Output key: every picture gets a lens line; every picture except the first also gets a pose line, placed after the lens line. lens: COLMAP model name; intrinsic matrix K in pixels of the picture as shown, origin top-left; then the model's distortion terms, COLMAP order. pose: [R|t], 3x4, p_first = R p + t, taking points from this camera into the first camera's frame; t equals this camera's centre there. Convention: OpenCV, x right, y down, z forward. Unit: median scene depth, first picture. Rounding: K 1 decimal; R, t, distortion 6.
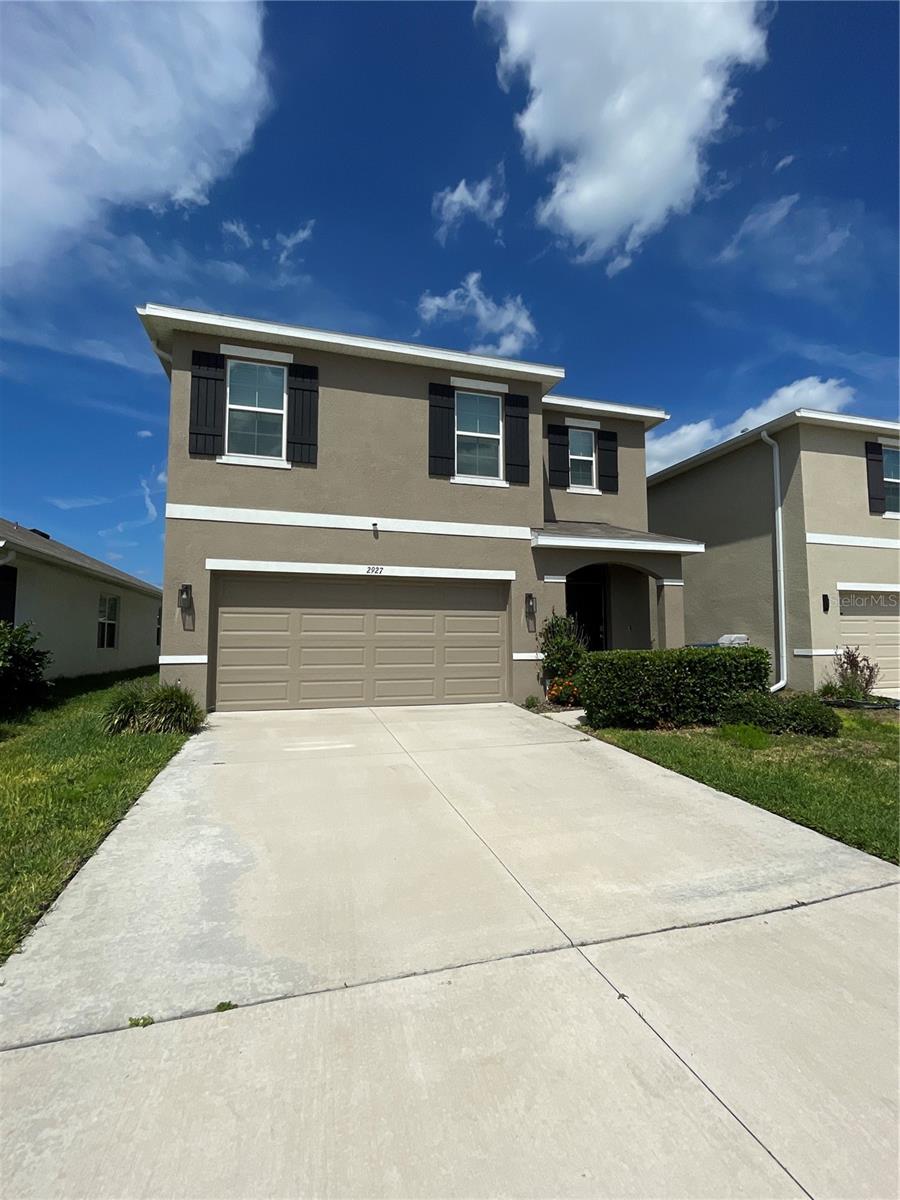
lens RADIAL K [[525.7, 0, 449.8], [0, 525.7, 603.7], [0, 0, 1]] dist [-0.004438, -0.000271]
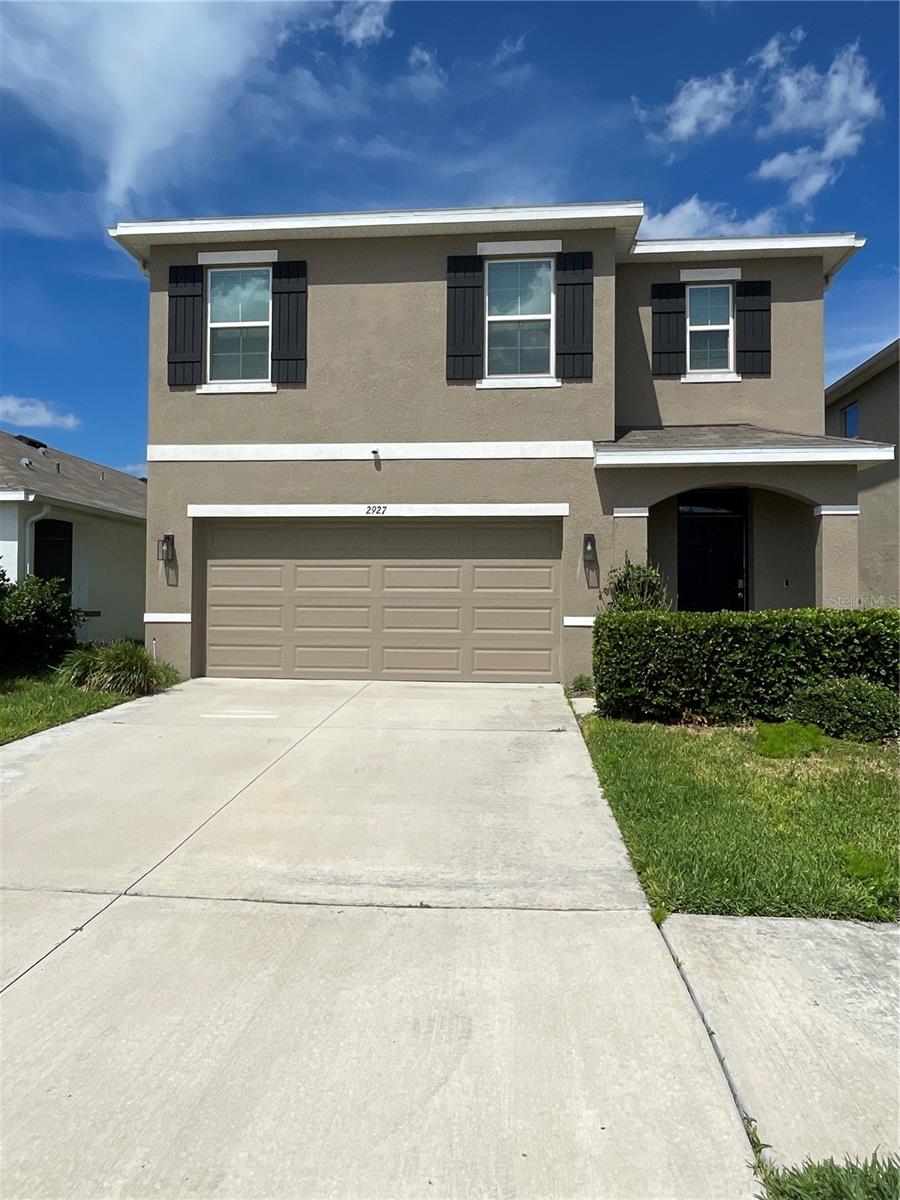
lens RADIAL K [[736.3, 0, 449.8], [0, 736.3, 597.1], [0, 0, 1]] dist [-0.005229, -0.000929]
pose [[0.934871, 0.002581, -0.354978, 0.361009], [0.017799, 0.998375, 0.054135, 0.009707], [0.354541, -0.056927, 0.933306, -0.009382]]
